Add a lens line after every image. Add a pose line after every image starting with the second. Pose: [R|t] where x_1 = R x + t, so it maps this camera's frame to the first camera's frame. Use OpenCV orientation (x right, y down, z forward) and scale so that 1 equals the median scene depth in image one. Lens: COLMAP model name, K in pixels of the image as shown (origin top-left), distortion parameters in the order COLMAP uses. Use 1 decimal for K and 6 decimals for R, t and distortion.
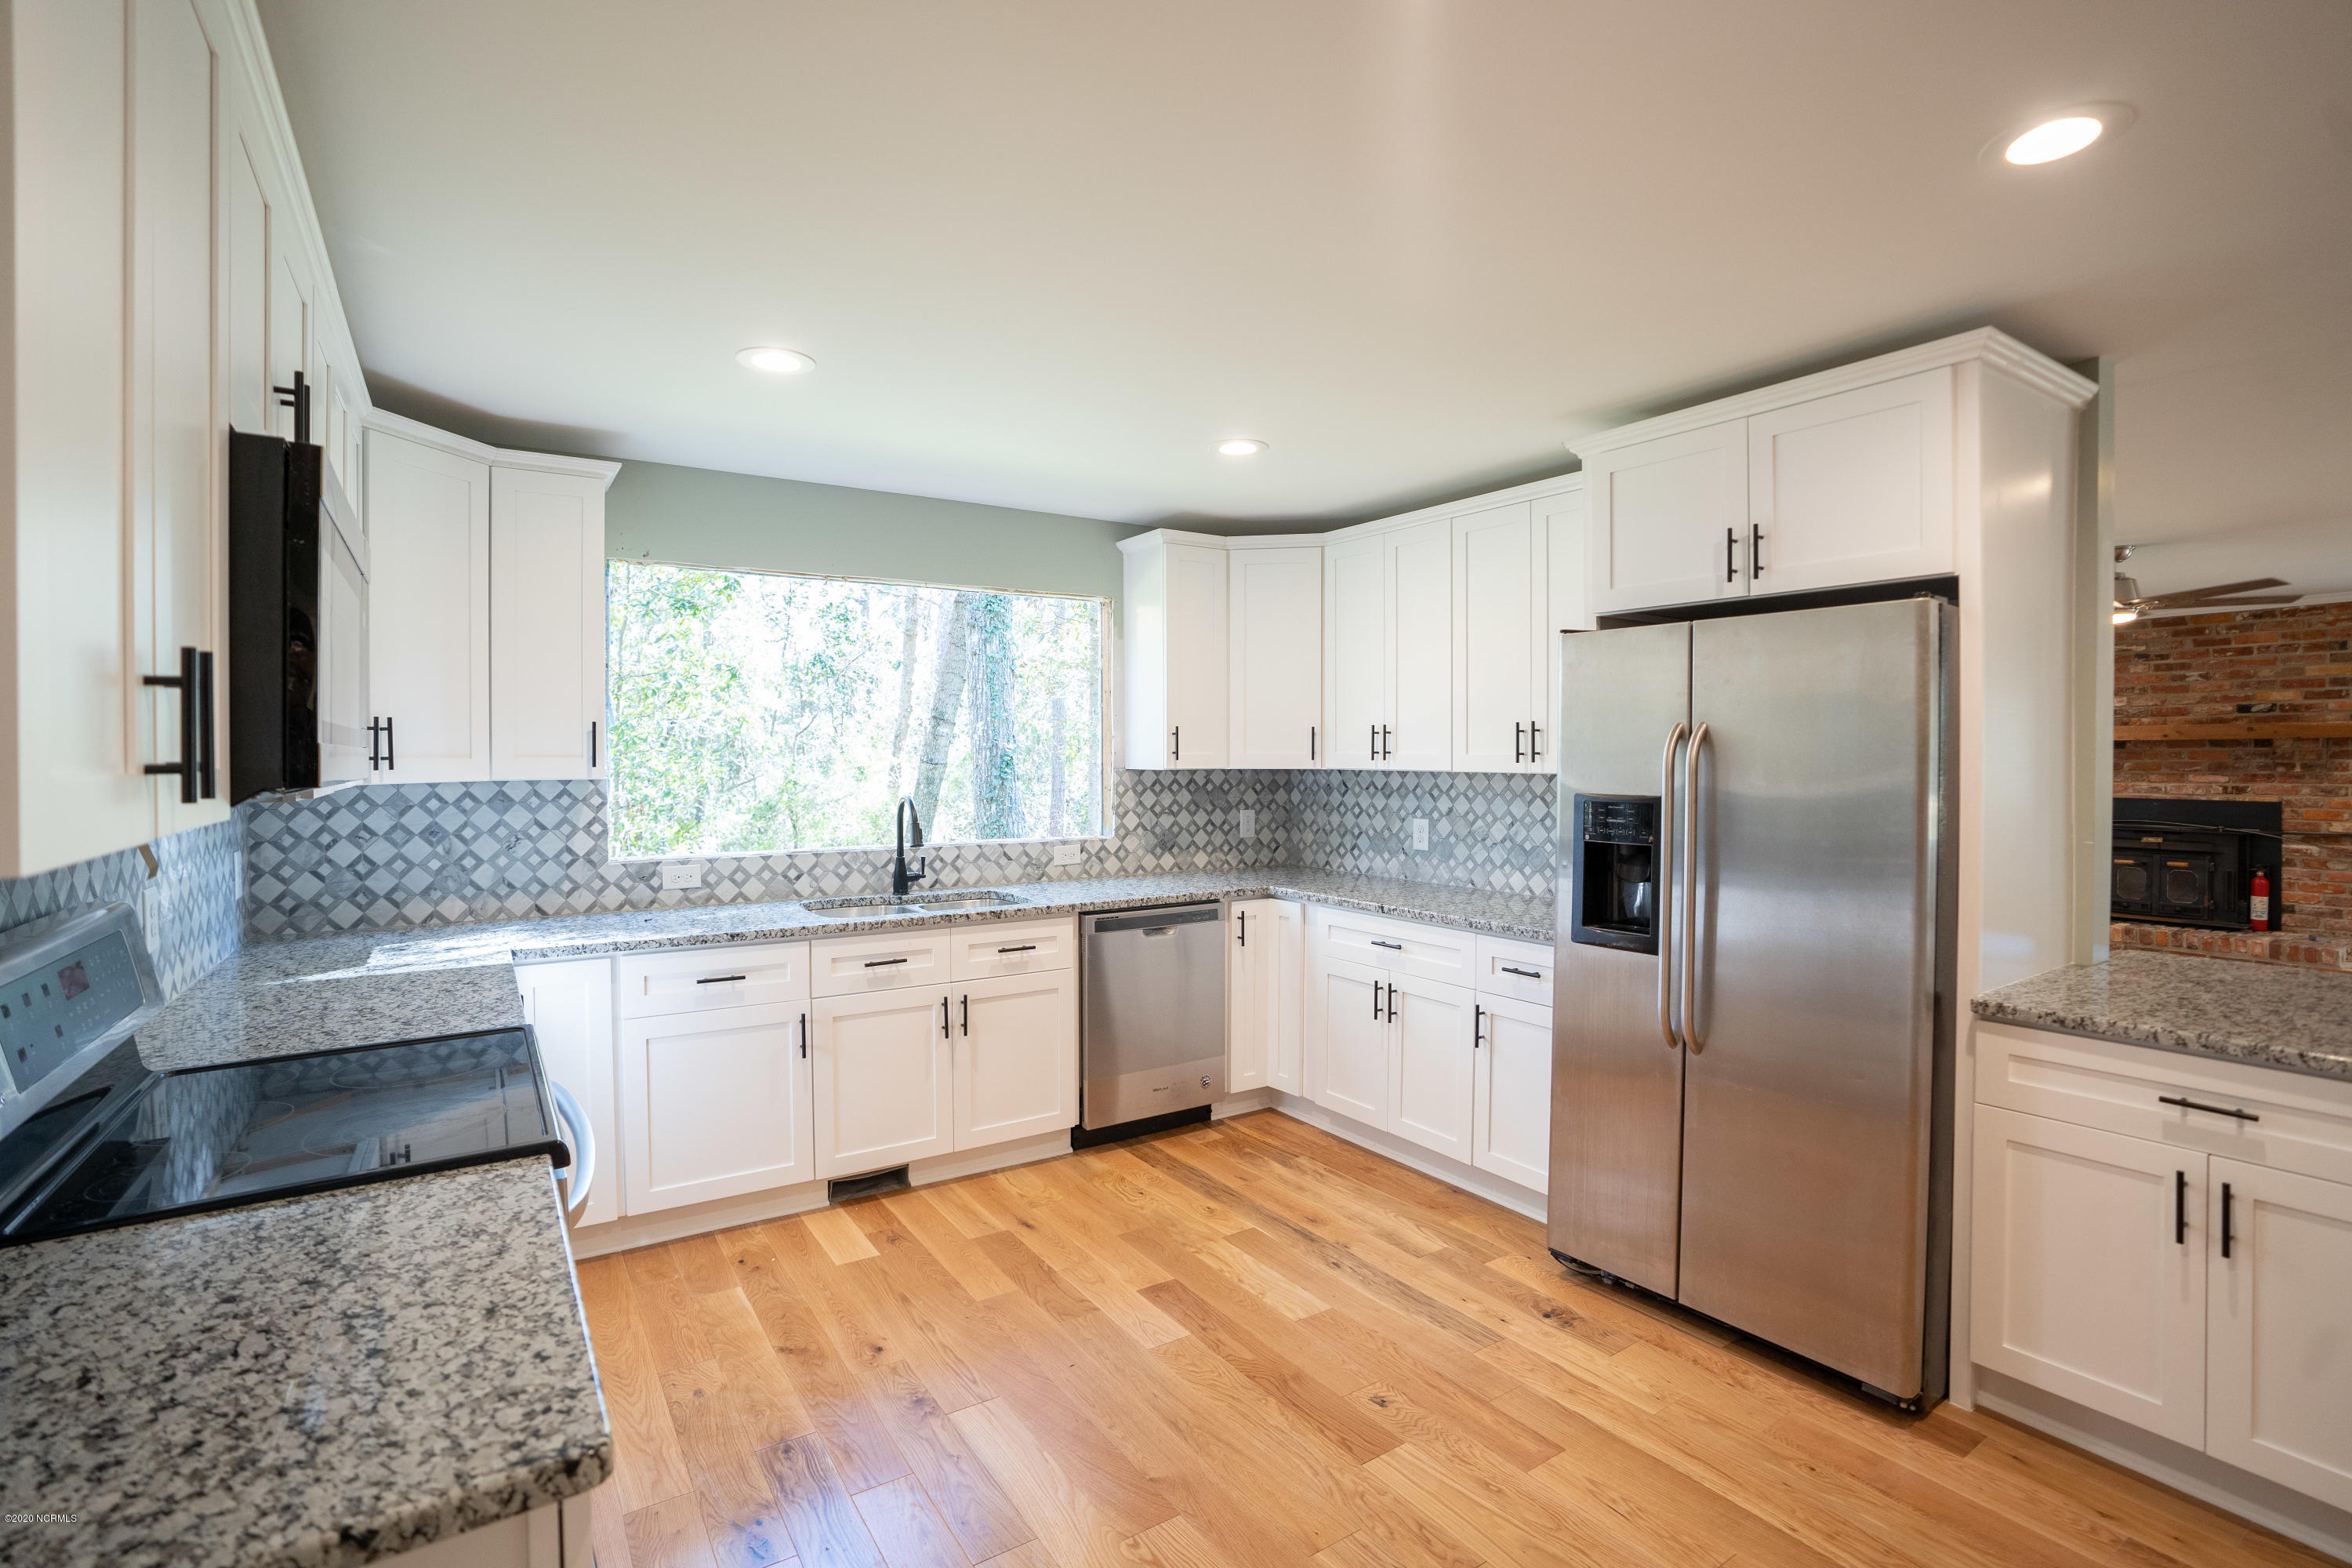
lens RADIAL K [[1088.3, 0, 1161.9], [0, 1088.3, 770.8], [0, 0, 1]] dist [-0.066948, 0.025128]
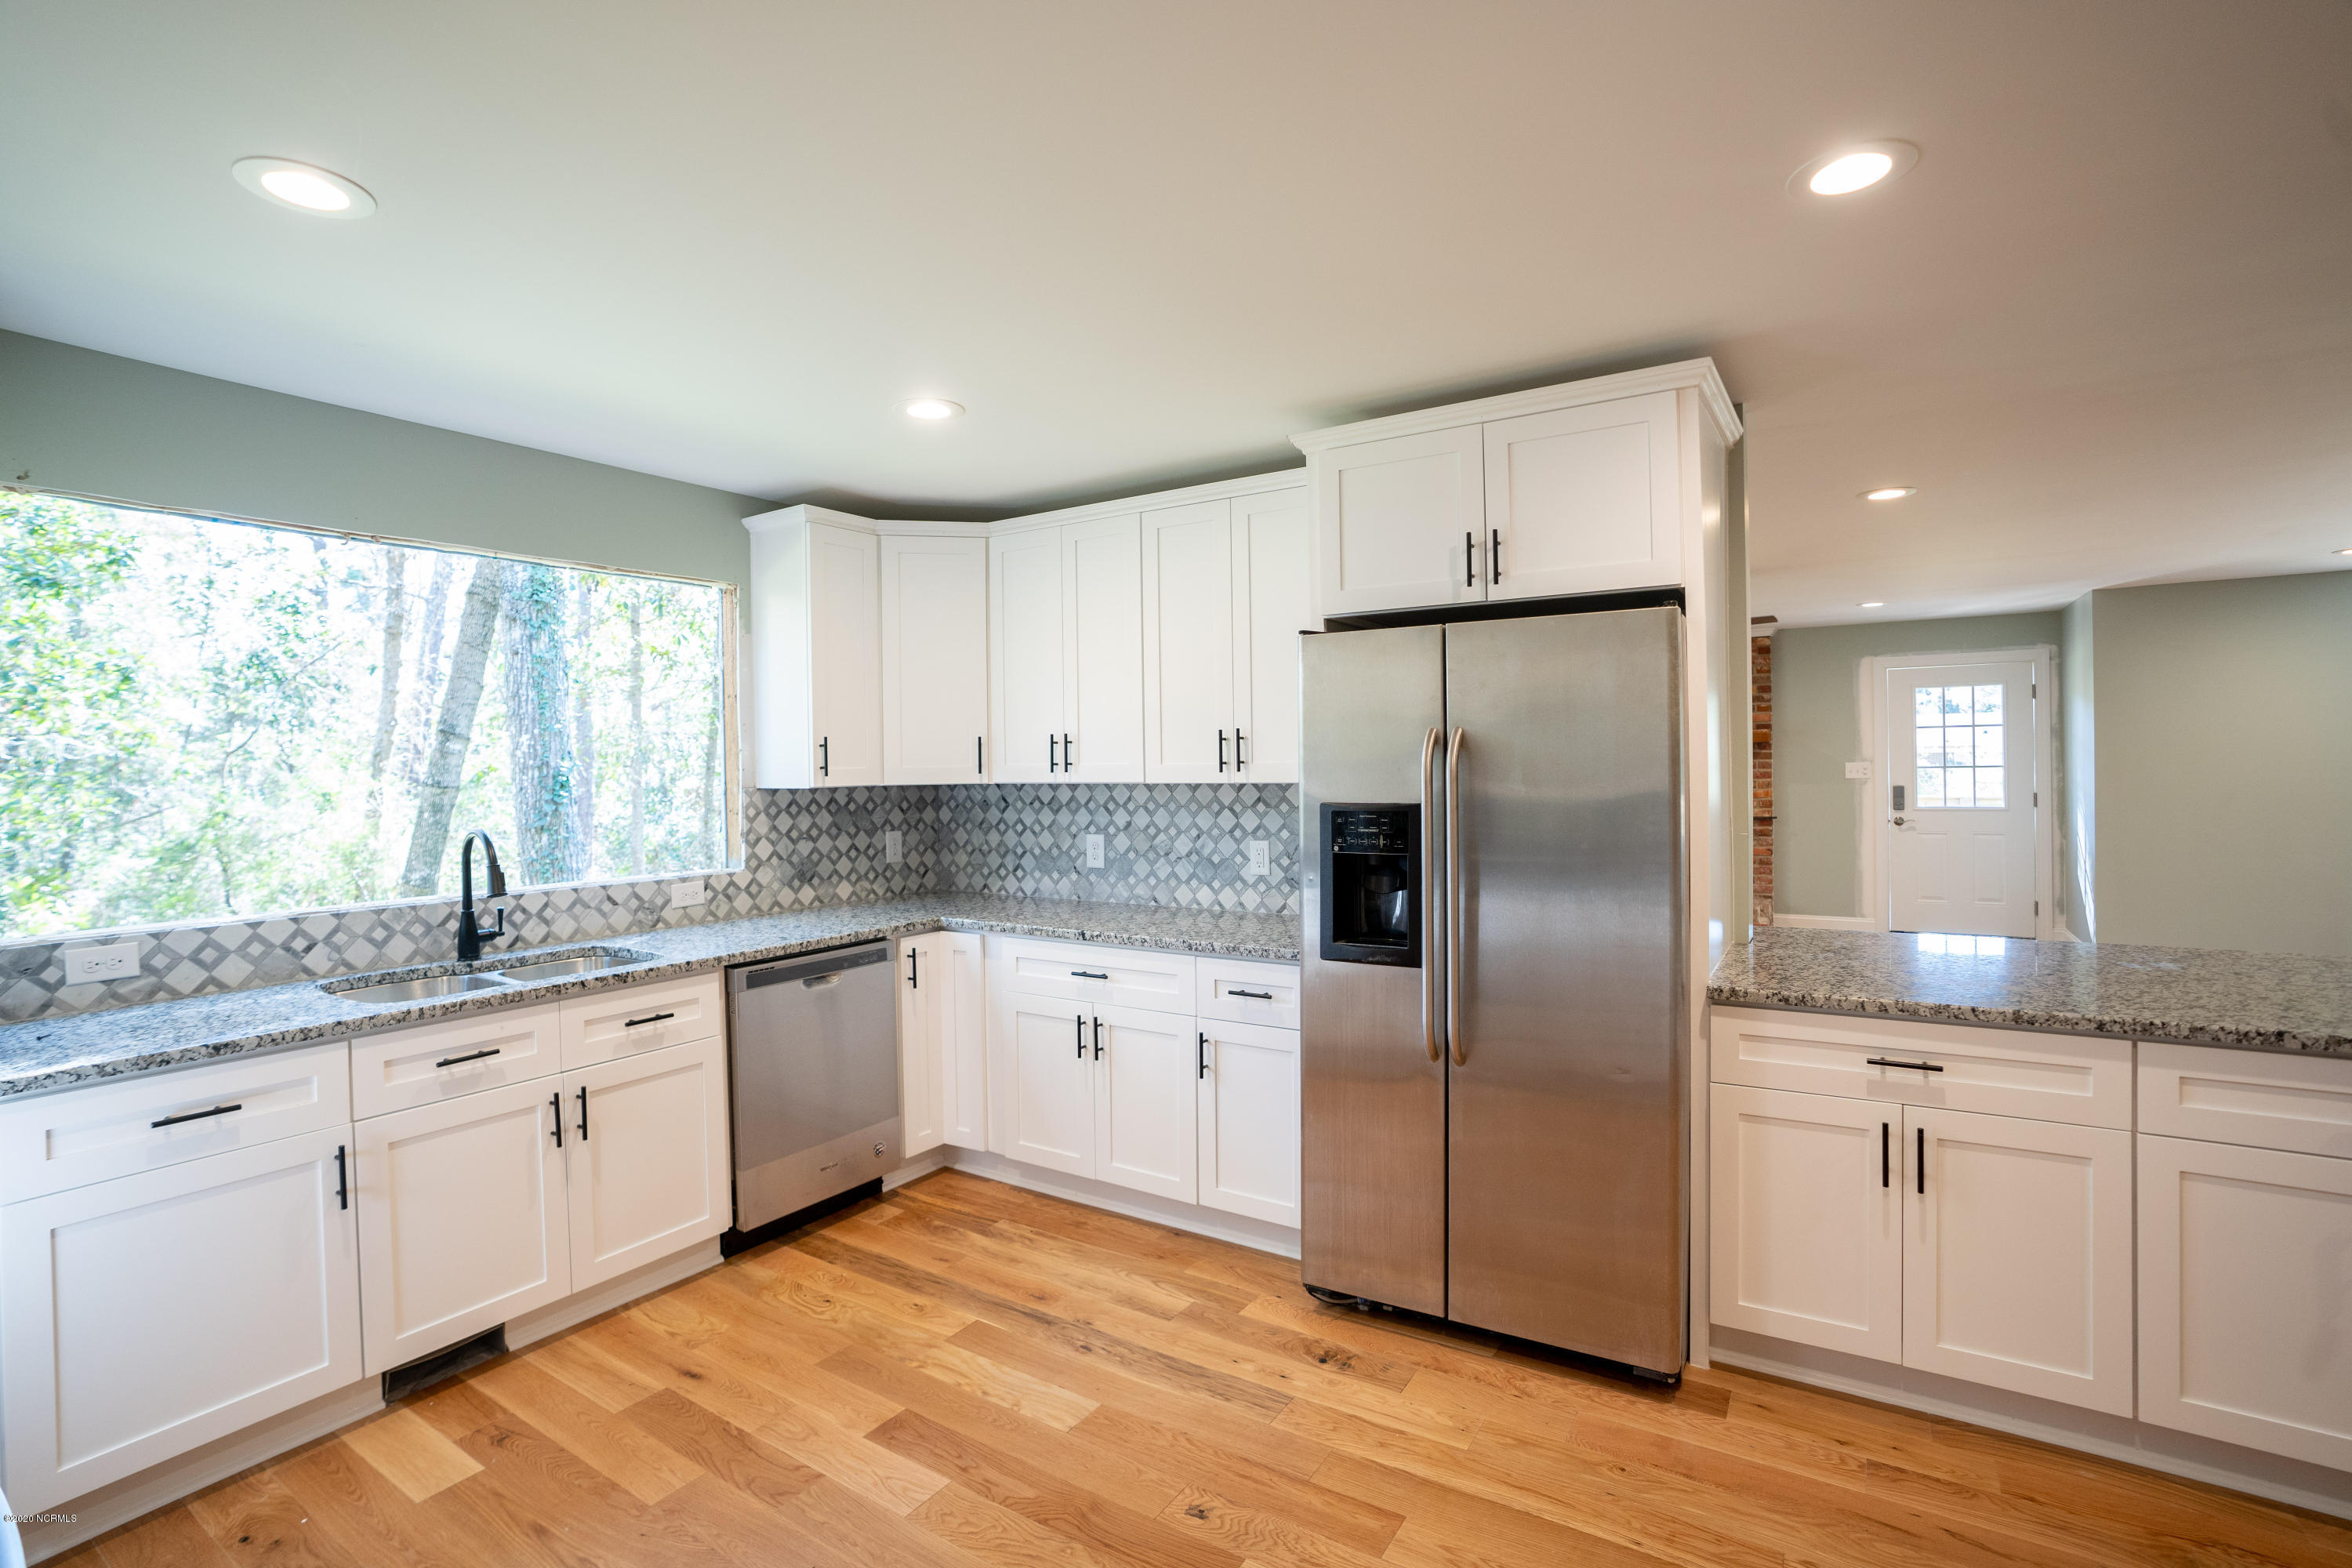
lens RADIAL K [[1088.3, 0, 1162.5], [0, 1088.3, 776.0], [0, 0, 1]] dist [-0.066948, 0.025128]
pose [[0.916432, -0.017553, 0.399806, -0.096092], [0.020928, 0.999773, -0.004079, -0.001201], [-0.399643, 0.012105, 0.916591, 0.134515]]
